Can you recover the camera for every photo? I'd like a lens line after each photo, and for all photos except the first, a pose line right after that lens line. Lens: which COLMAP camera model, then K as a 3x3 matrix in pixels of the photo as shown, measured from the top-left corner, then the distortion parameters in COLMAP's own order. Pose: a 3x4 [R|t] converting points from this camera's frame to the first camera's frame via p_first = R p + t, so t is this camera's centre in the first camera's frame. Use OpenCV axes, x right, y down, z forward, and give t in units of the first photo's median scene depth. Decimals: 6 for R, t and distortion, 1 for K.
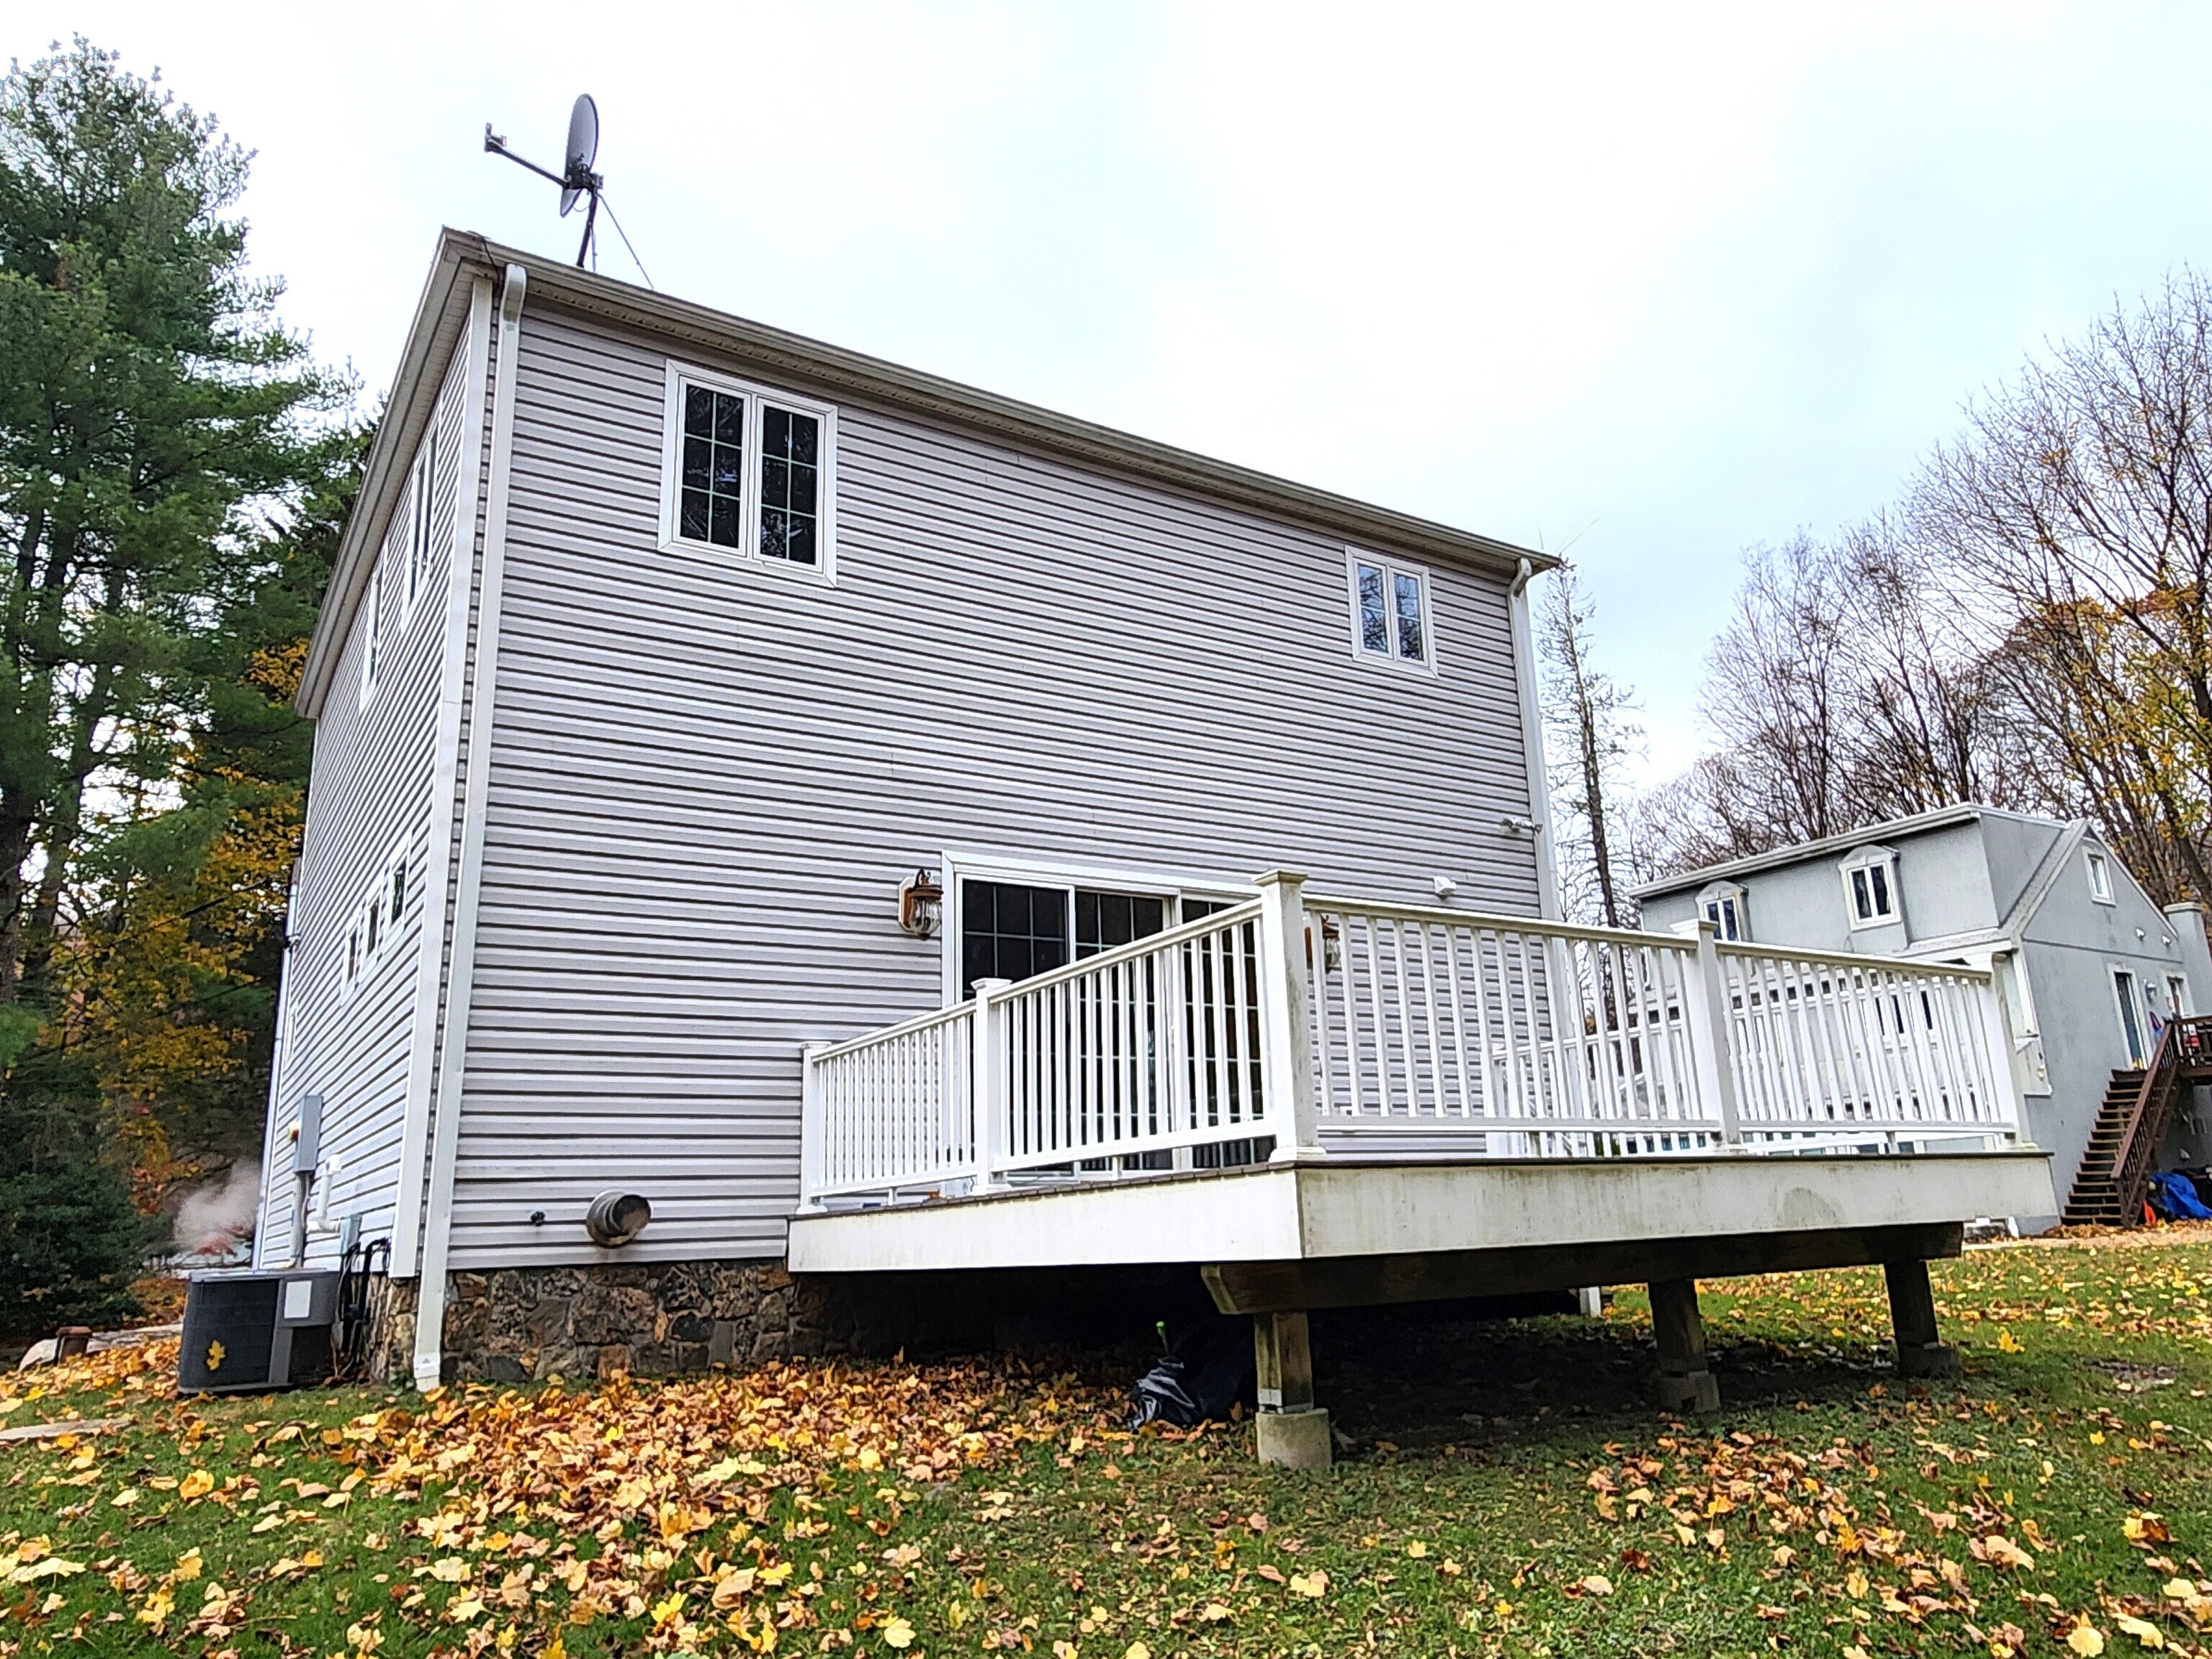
lens RADIAL K [[1501.0, 0, 1166.7], [0, 1501.0, 832.2], [0, 0, 1]] dist [0.009814, 0.000283]
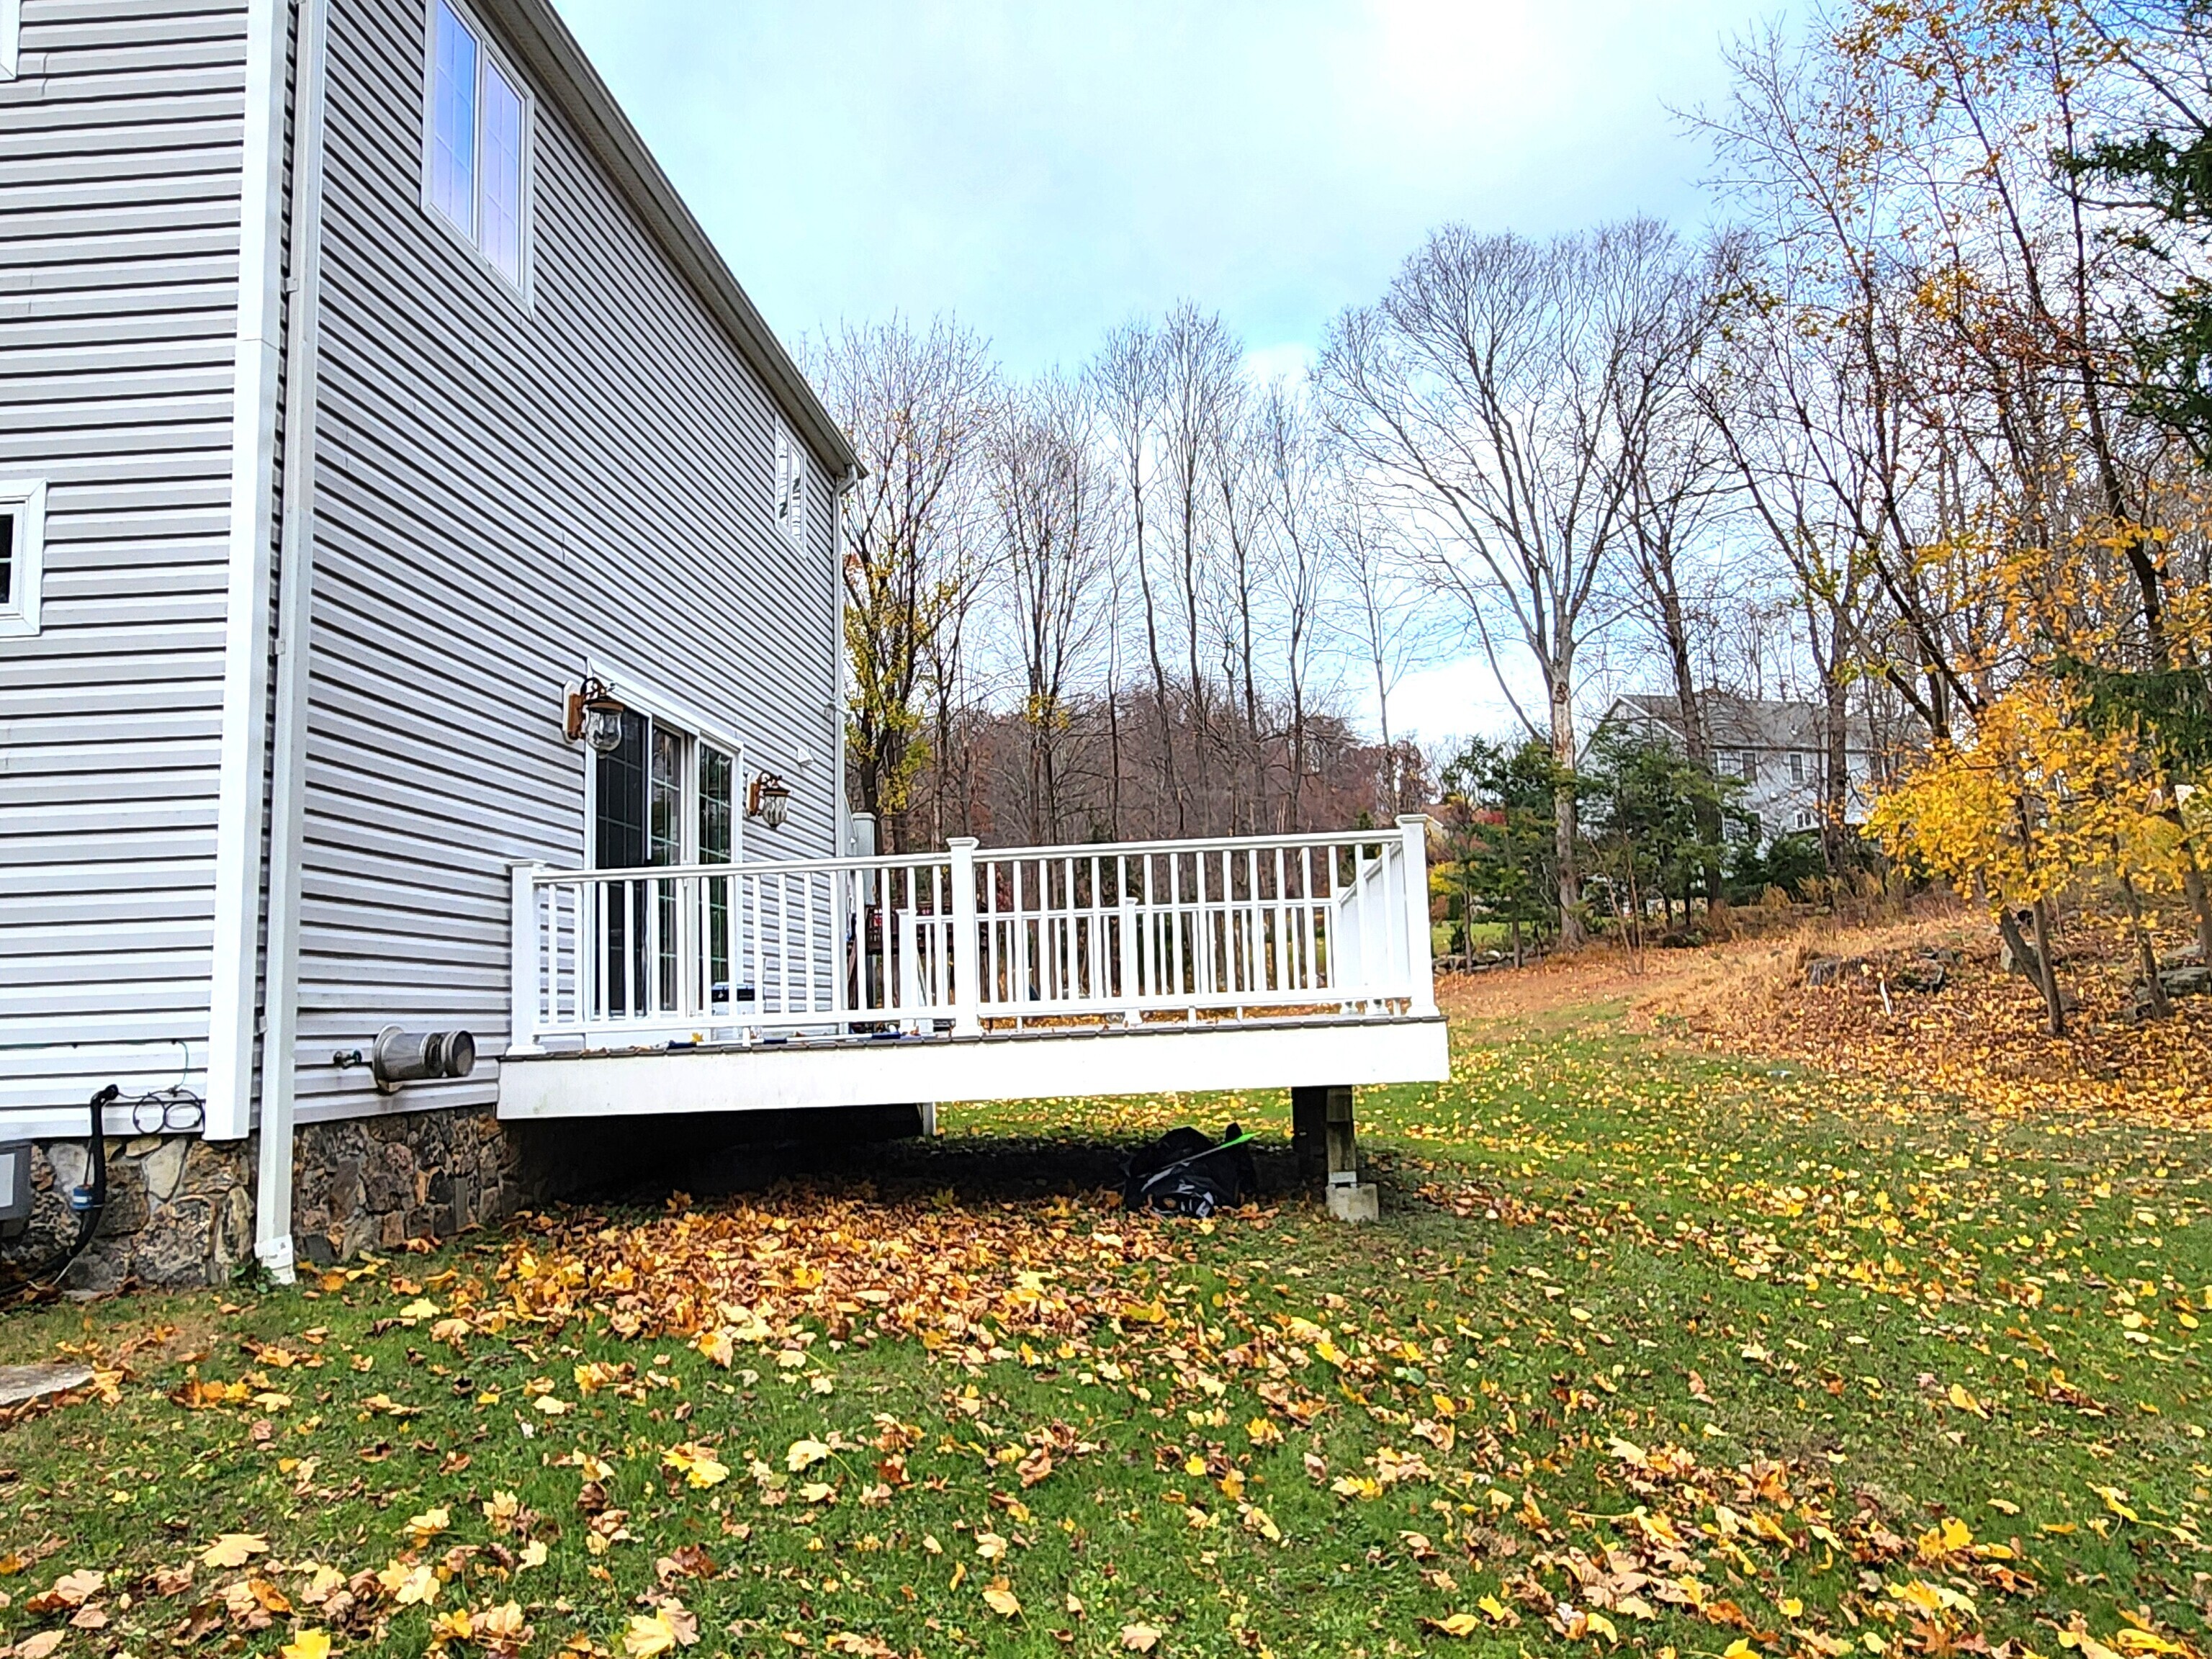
lens RADIAL K [[1501.0, 0, 1166.7], [0, 1501.0, 832.2], [0, 0, 1]] dist [0.009814, 0.000283]
pose [[0.585844, 0.117061, 0.801925, -0.803952], [-0.196985, 0.980406, 0.000792, 0.057368], [-0.786119, -0.158431, 0.597424, 0.220639]]
